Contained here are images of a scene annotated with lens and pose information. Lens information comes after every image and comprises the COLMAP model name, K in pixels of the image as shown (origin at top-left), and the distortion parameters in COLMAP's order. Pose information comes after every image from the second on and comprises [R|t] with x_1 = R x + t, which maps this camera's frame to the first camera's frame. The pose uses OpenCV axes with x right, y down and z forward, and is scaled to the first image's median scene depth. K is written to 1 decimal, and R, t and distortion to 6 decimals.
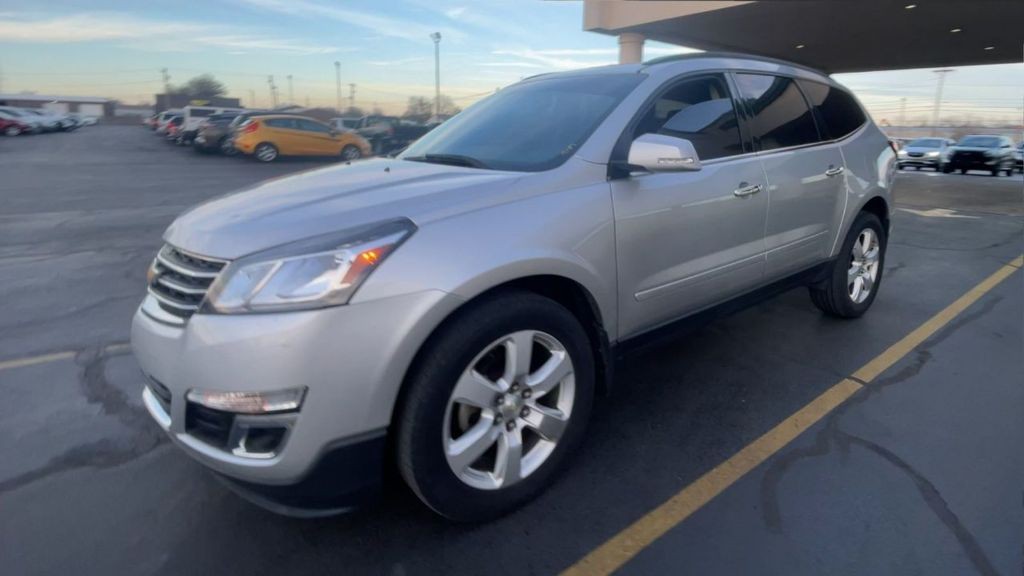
lens RADIAL K [[506.4, 0, 554.2], [0, 506.4, 212.0], [0, 0, 1]] dist [0.041415, -0.035651]
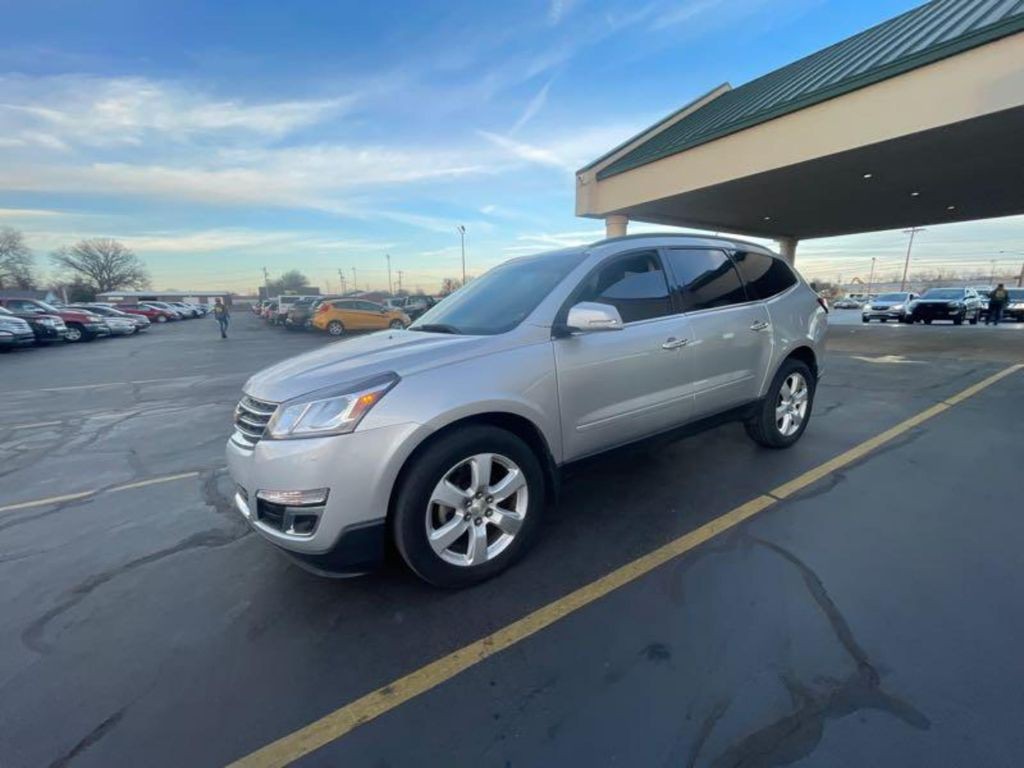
lens RADIAL K [[414.9, 0, 512.0], [0, 414.9, 384.0], [0, 0, 1]] dist [0.000640, -0.000070]
pose [[0.992164, -0.020935, -0.123180, 0.123958], [0.025472, 0.999050, 0.035371, 0.010088], [0.122322, -0.038232, 0.991754, -0.065919]]
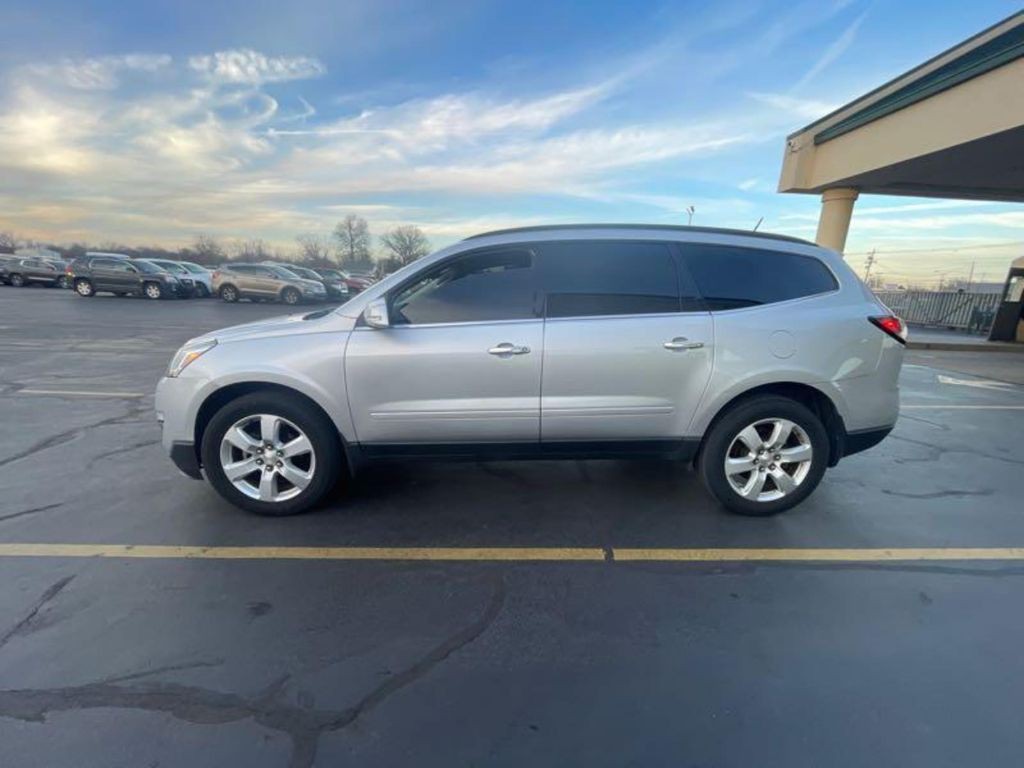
lens RADIAL K [[414.9, 0, 512.0], [0, 414.9, 384.0], [0, 0, 1]] dist [0.000640, -0.000070]
pose [[0.794667, 0.147942, -0.588742, 1.098242], [-0.113456, 0.988955, 0.095371, -0.068793], [0.596349, -0.008992, 0.802675, 0.305811]]
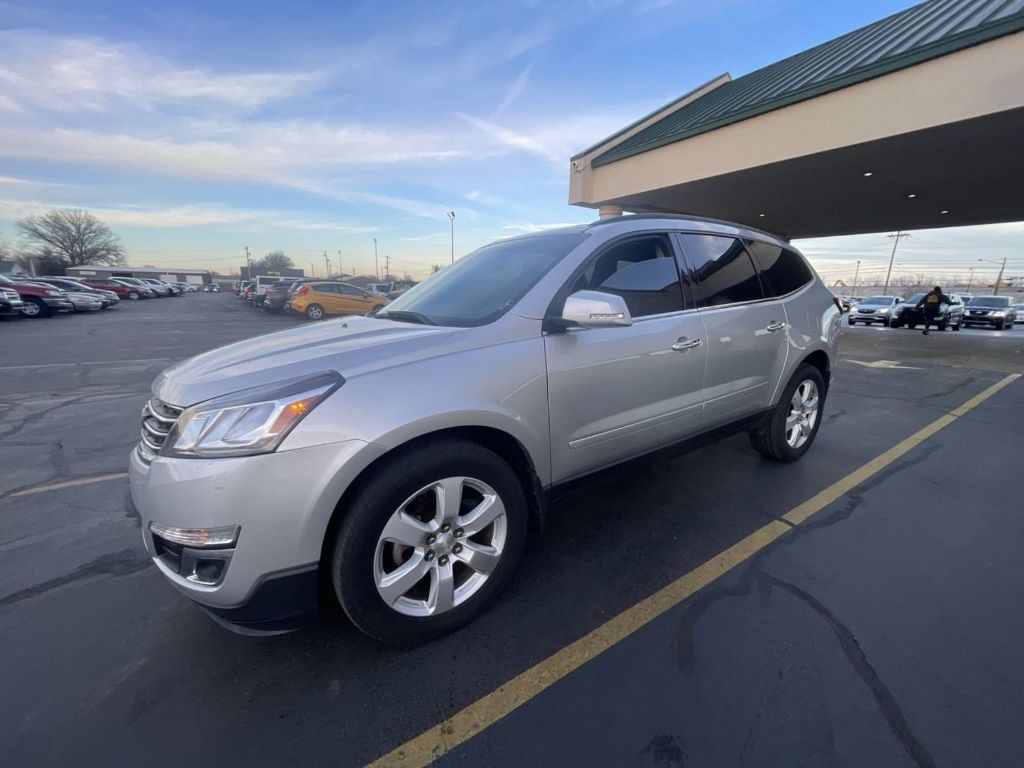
lens RADIAL K [[414.2, 0, 512.0], [0, 414.2, 384.0], [0, 0, 1]] dist [-0.000344, 0.000138]
pose [[0.995882, 0.011145, -0.089973, 0.114063], [-0.005862, 0.998254, 0.058772, -0.011163], [0.090471, -0.058003, 0.994209, 0.123452]]
